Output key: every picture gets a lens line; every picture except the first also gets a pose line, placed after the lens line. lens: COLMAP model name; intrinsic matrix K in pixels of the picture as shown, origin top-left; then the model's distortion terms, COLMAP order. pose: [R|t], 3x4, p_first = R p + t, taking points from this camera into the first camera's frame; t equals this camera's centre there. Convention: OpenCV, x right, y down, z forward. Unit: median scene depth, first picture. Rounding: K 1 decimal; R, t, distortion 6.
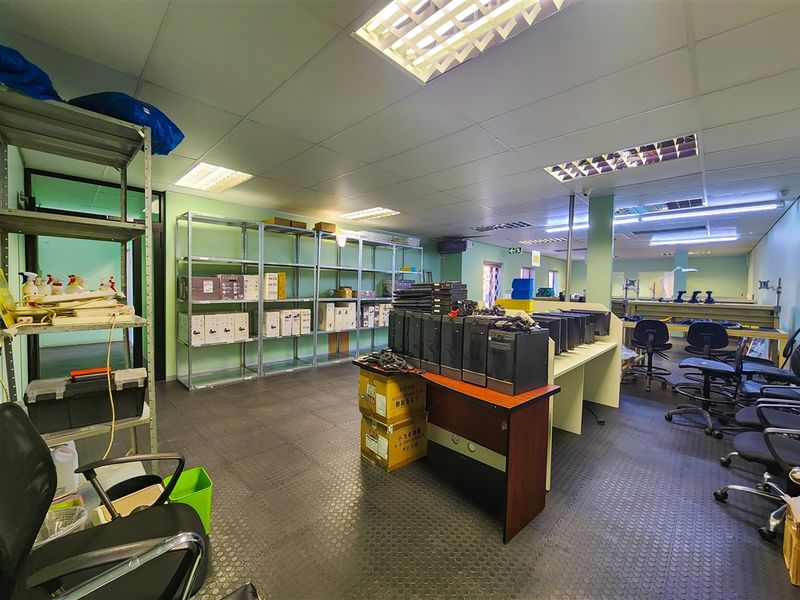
lens RADIAL K [[328.1, 0, 402.0], [0, 328.1, 294.6], [0, 0, 1]] dist [0.001204, -0.000161]
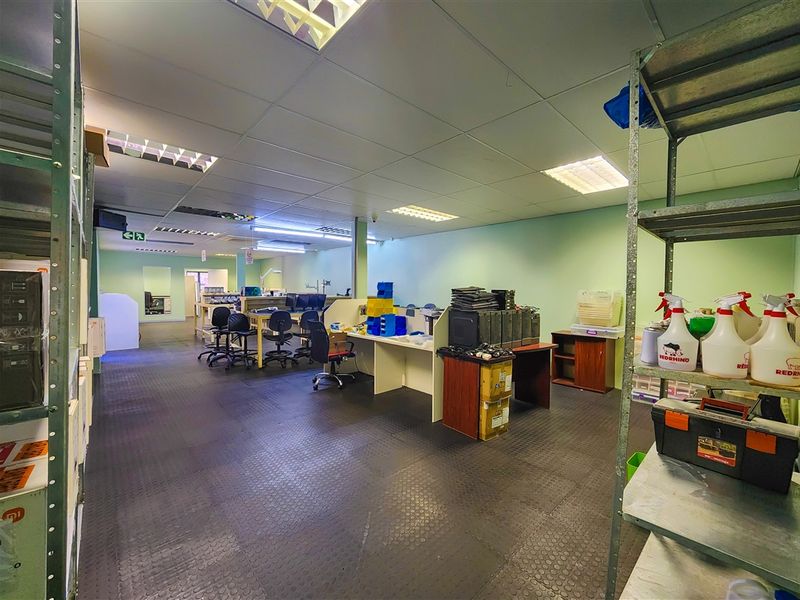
lens RADIAL K [[328.1, 0, 402.0], [0, 328.1, 294.6], [0, 0, 1]] dist [0.001204, -0.000161]
pose [[0.062799, -0.037237, 0.997331, -0.663873], [0.016899, 0.999200, 0.036243, -0.033382], [-0.997883, 0.014578, 0.063378, 0.641633]]
